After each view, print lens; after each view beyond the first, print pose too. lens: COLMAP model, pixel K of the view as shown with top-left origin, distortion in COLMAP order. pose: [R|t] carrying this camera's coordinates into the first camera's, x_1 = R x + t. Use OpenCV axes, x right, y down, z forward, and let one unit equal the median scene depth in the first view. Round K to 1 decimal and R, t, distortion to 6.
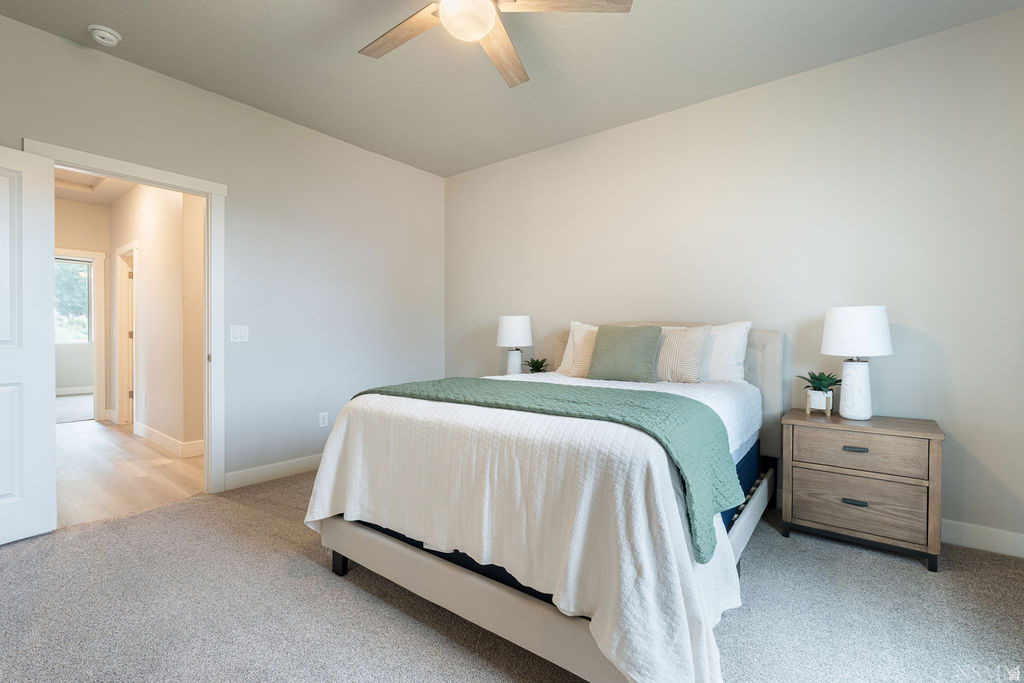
lens RADIAL K [[452.1, 0, 465.6], [0, 452.1, 341.9], [0, 0, 1]] dist [-0.005220, -0.000014]
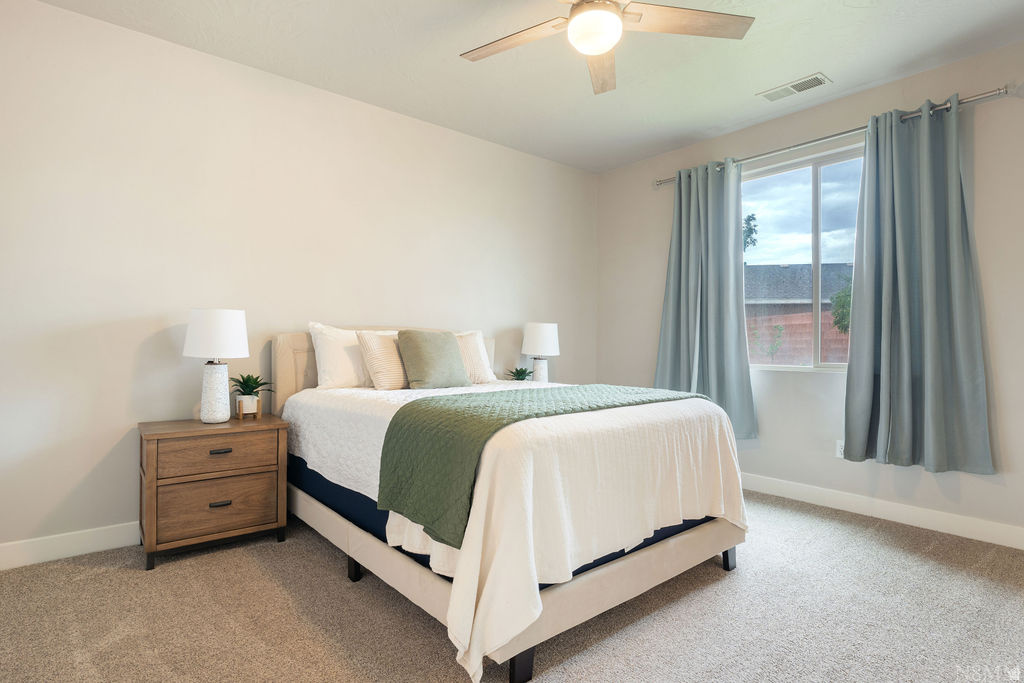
lens RADIAL K [[534.5, 0, 507.9], [0, 534.5, 338.2], [0, 0, 1]] dist [-0.007041, 0.002014]
pose [[0.196600, 0.000293, 0.980484, -0.730761], [0.012077, 0.999923, -0.002721, -0.014637], [-0.980409, 0.012377, 0.196581, 0.562537]]
